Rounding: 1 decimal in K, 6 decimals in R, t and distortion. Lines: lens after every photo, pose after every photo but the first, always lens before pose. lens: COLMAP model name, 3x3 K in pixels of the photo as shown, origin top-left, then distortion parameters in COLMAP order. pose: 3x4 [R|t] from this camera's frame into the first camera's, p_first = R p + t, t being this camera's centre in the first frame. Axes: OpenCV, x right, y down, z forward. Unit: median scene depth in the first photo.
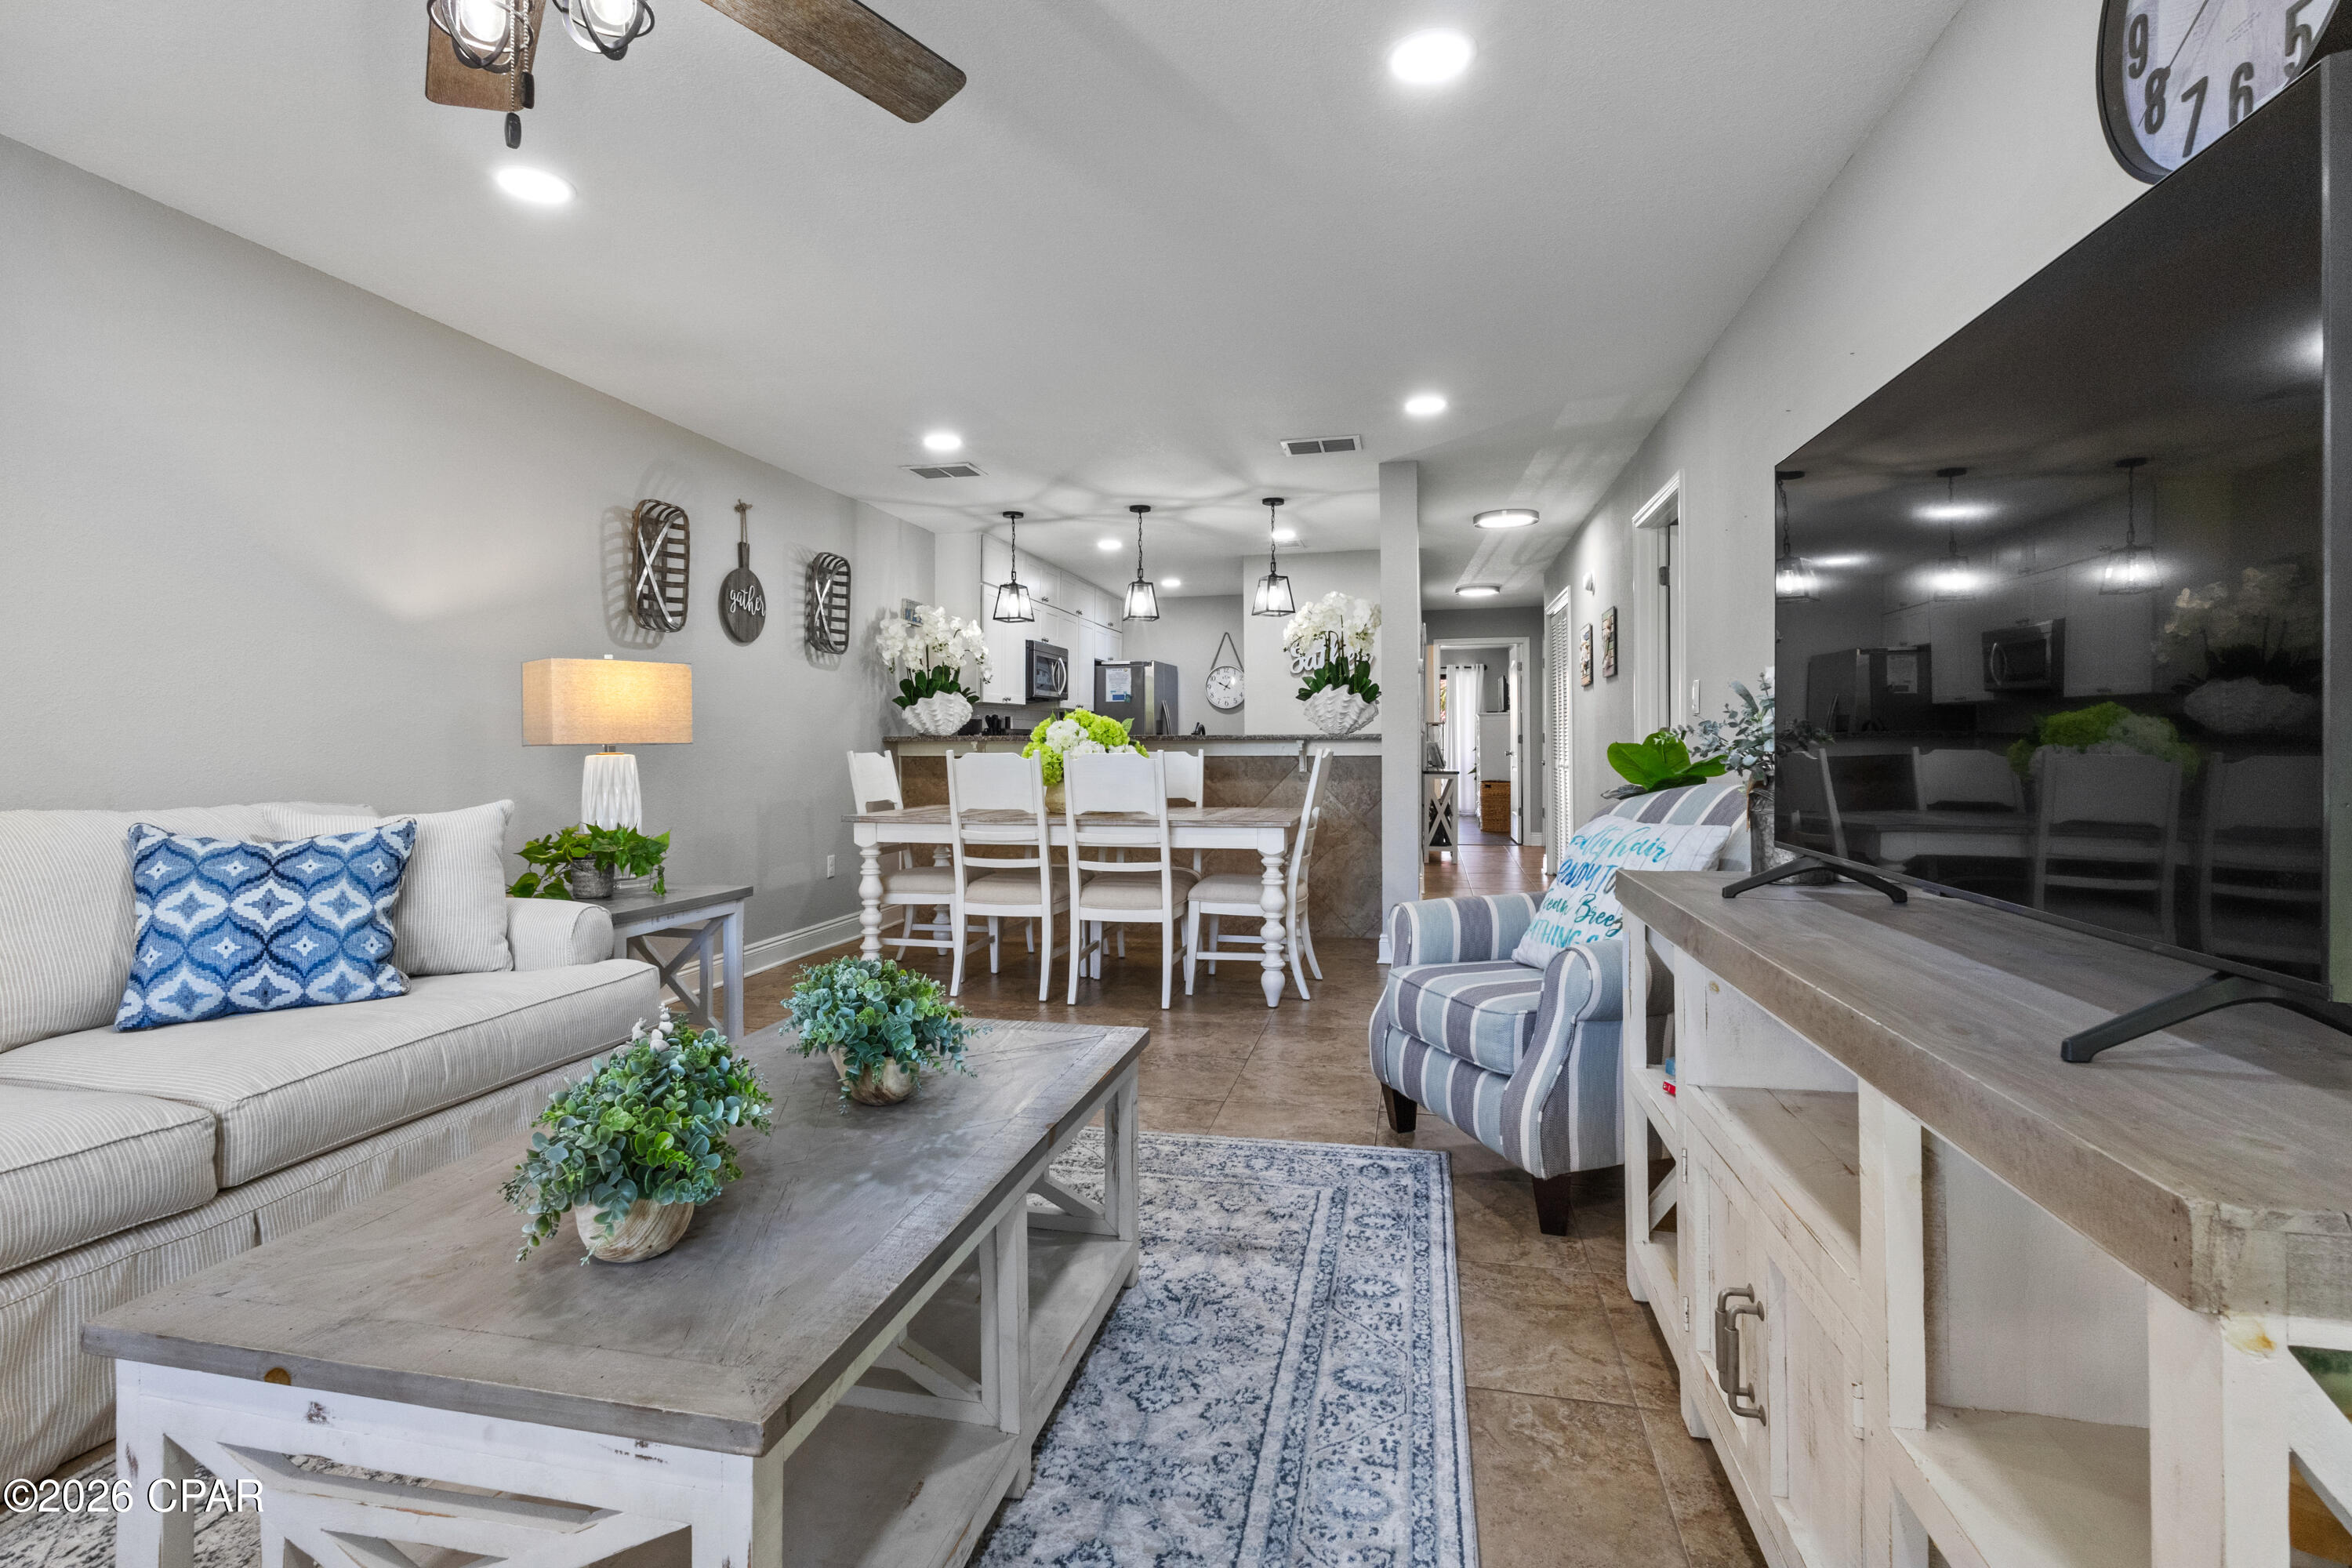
lens RADIAL K [[1099.8, 0, 1164.9], [0, 1099.8, 738.3], [0, 0, 1]] dist [0.002358, 0.001209]
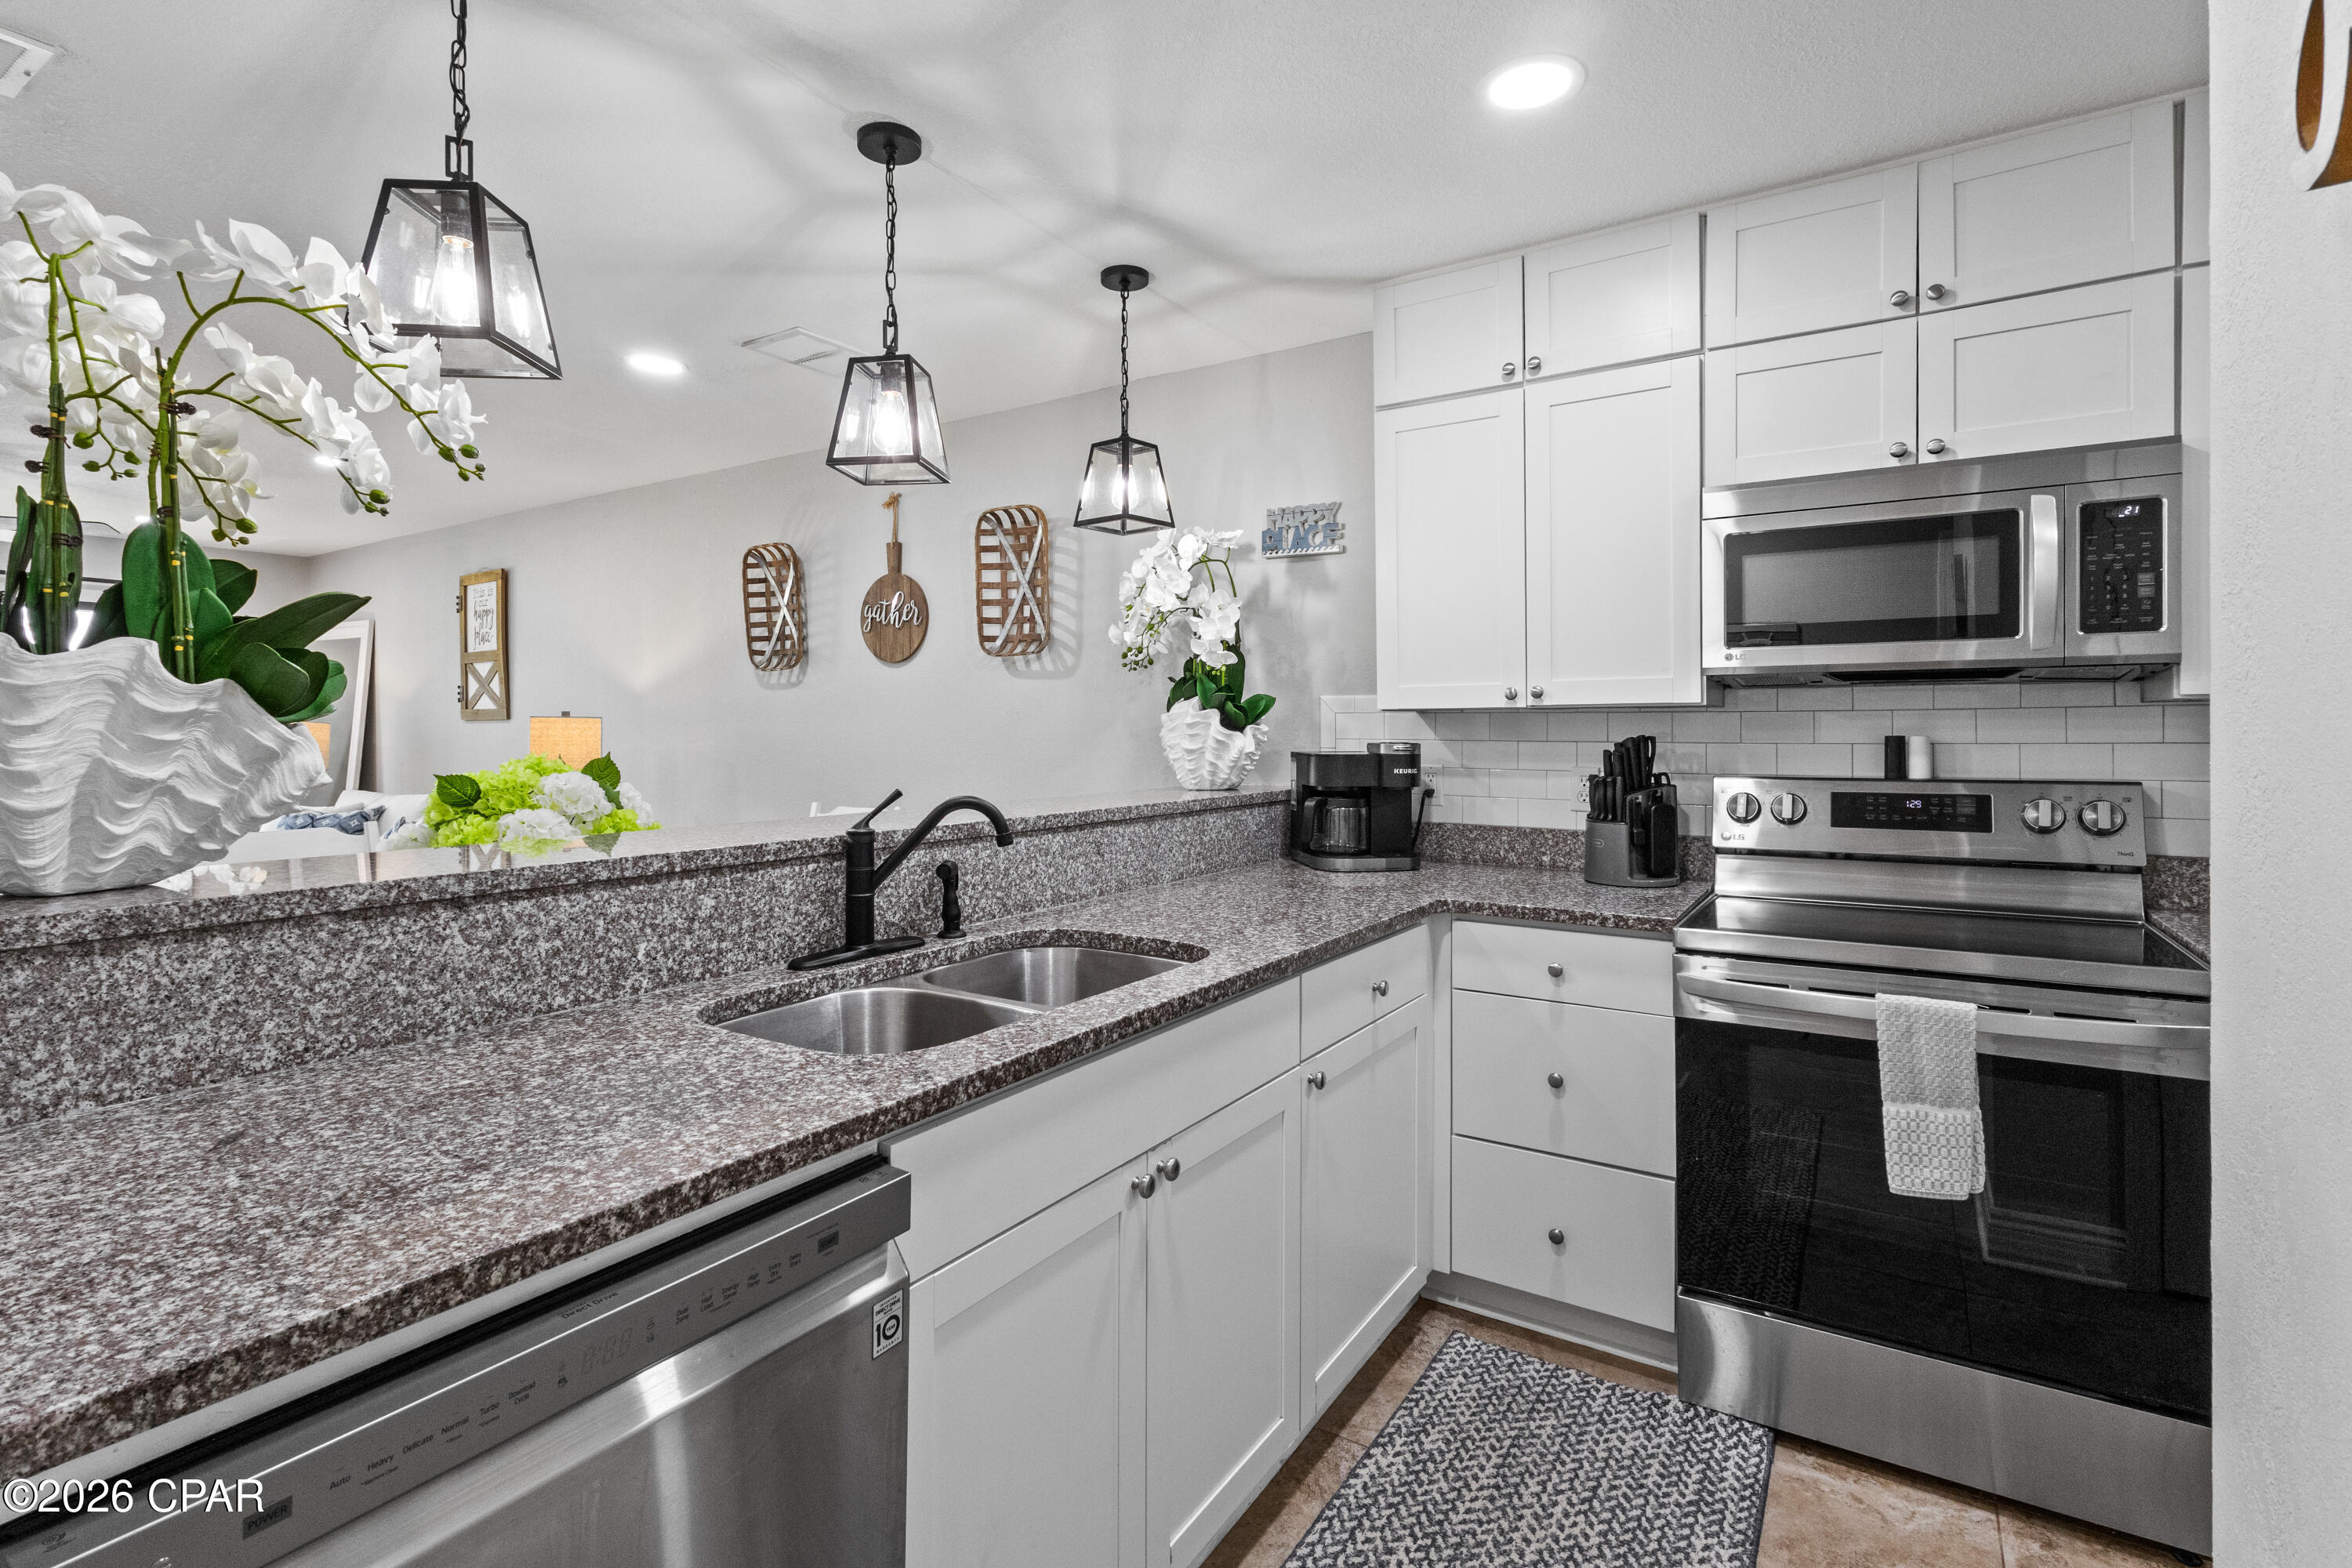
lens RADIAL K [[1110.0, 0, 1170.9], [0, 1110.0, 713.7], [0, 0, 1]] dist [0.003582, 0.001343]
pose [[-0.338458, -0.007722, -0.940950, 0.266217], [0.007805, 0.999909, -0.011013, -0.031323], [0.940949, -0.011072, -0.338367, 1.197883]]
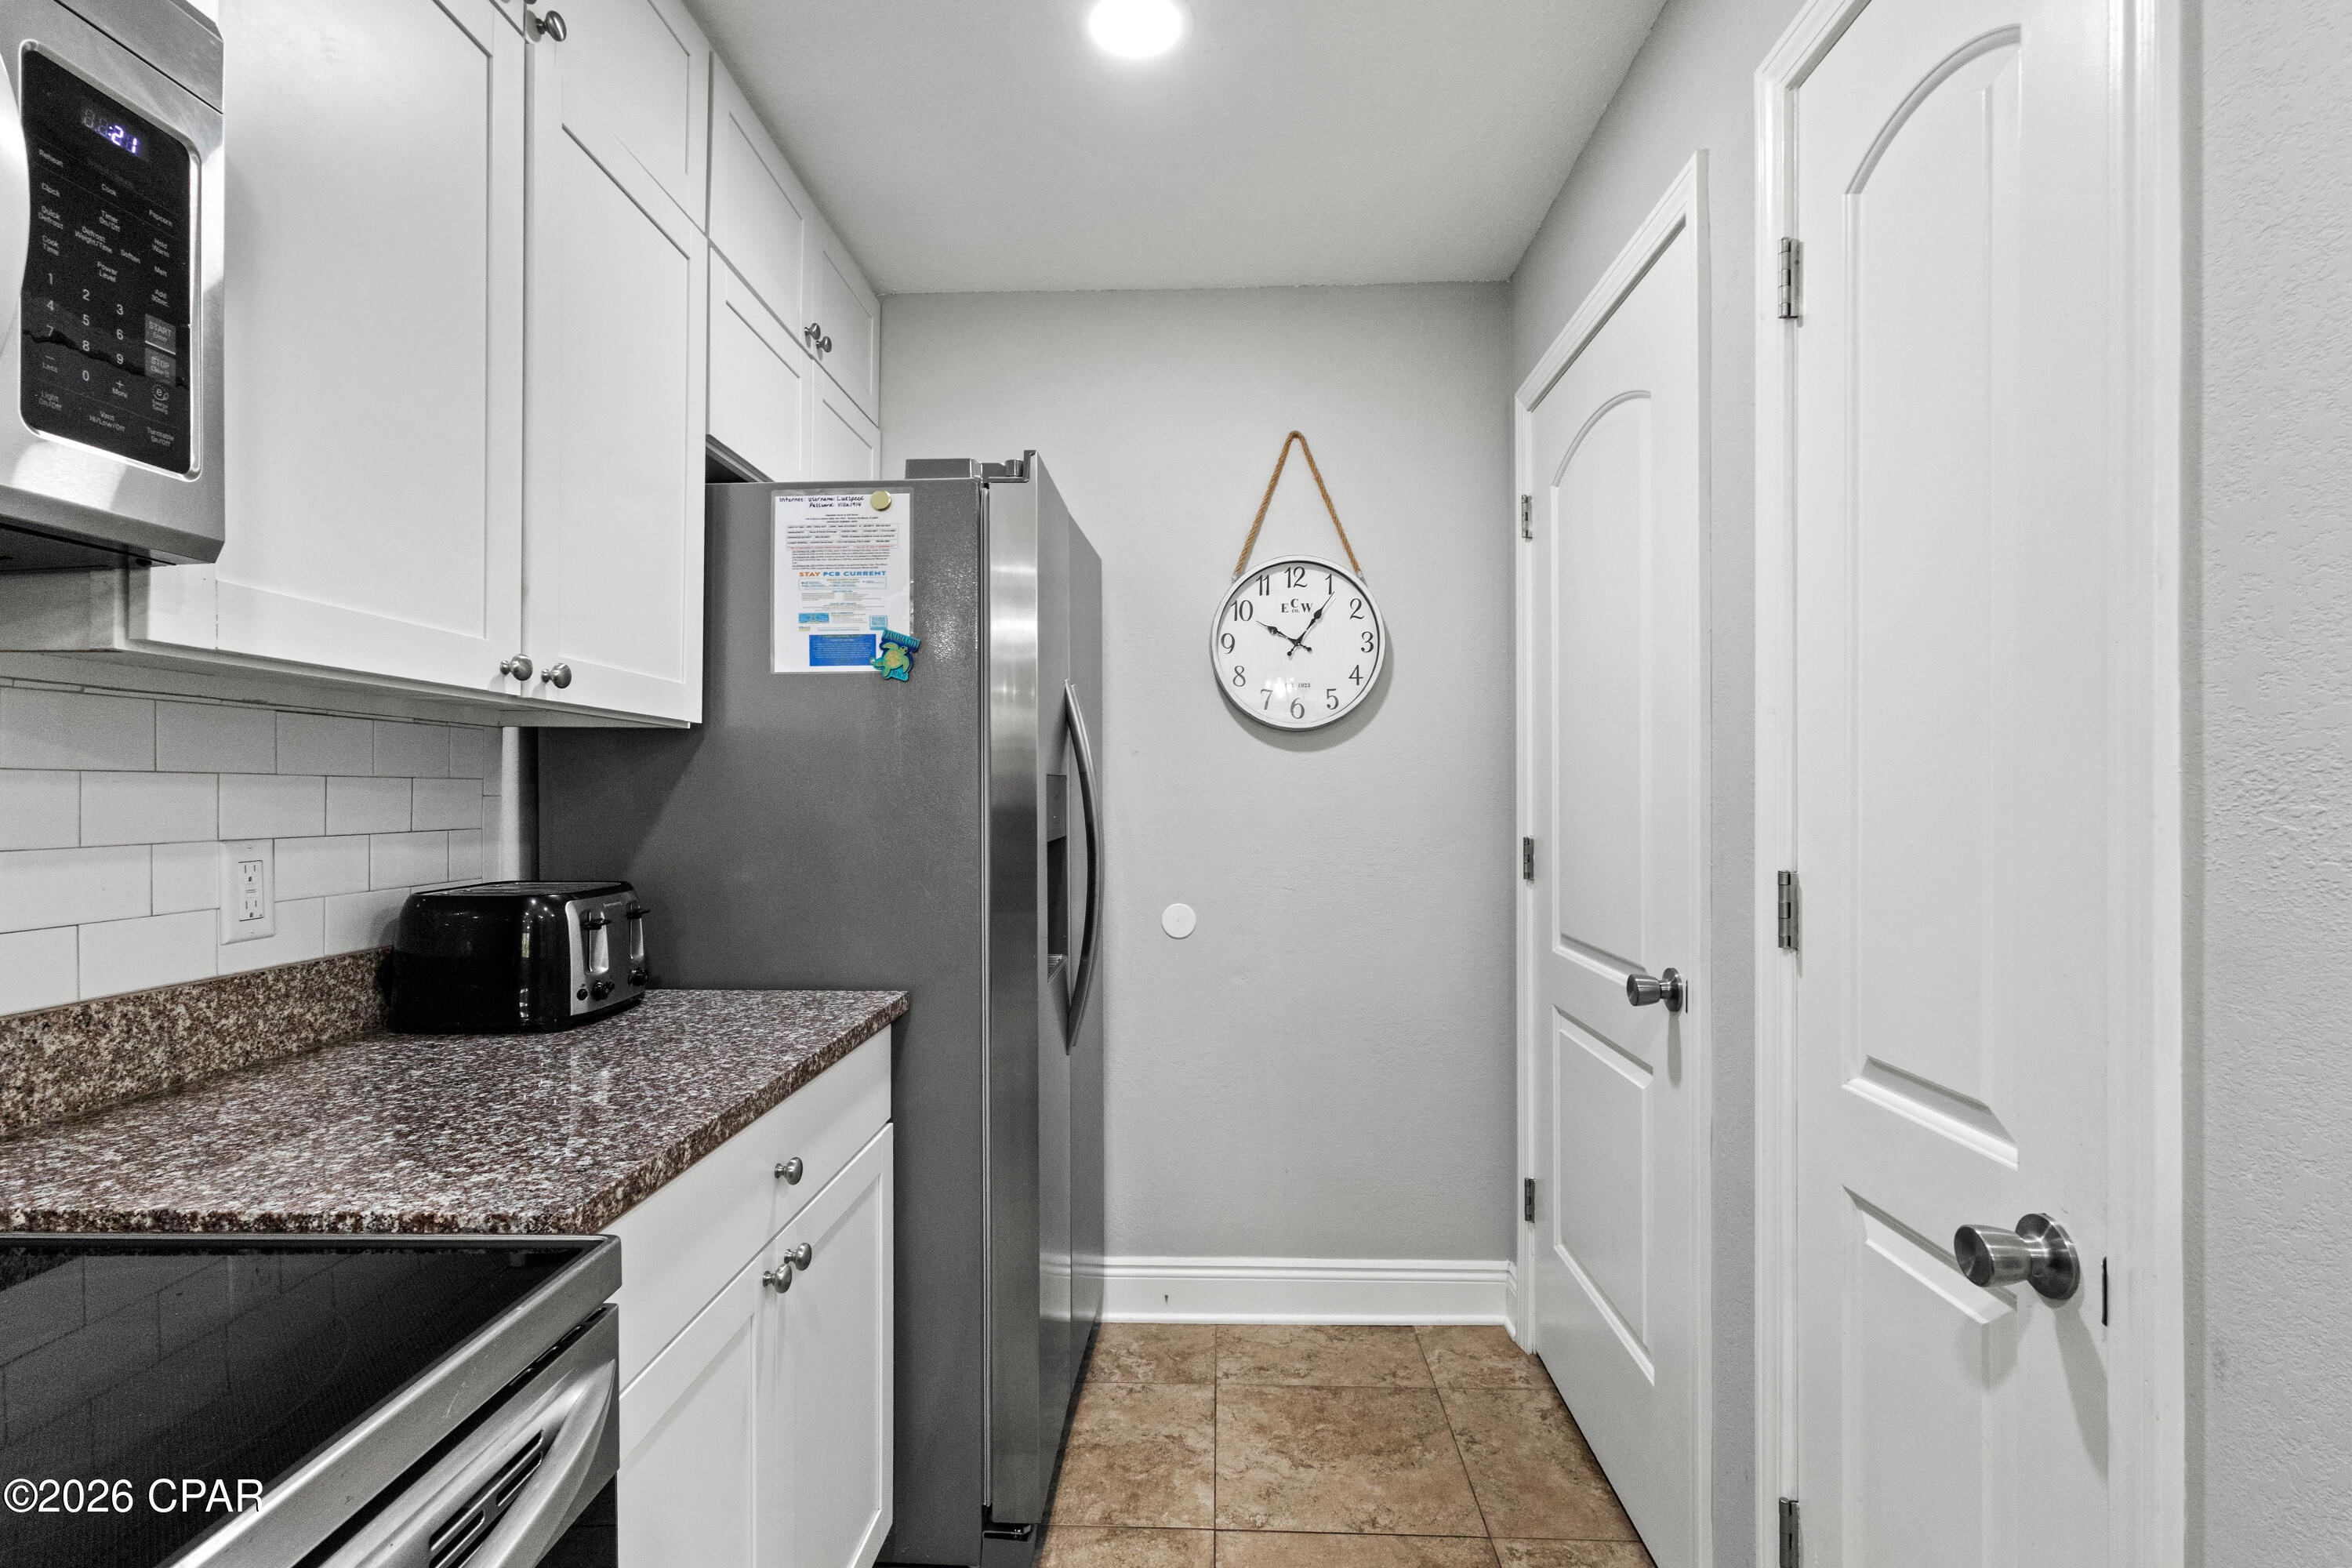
lens RADIAL K [[1114.5, 0, 1174.2], [0, 1114.5, 795.0], [0, 0, 1]] dist [0.000987, 0.000579]
pose [[0.981220, 0.003346, 0.192862, -0.034734], [-0.004178, 0.999984, 0.003907, -0.020642], [-0.192846, -0.004639, 0.981218, 1.207390]]
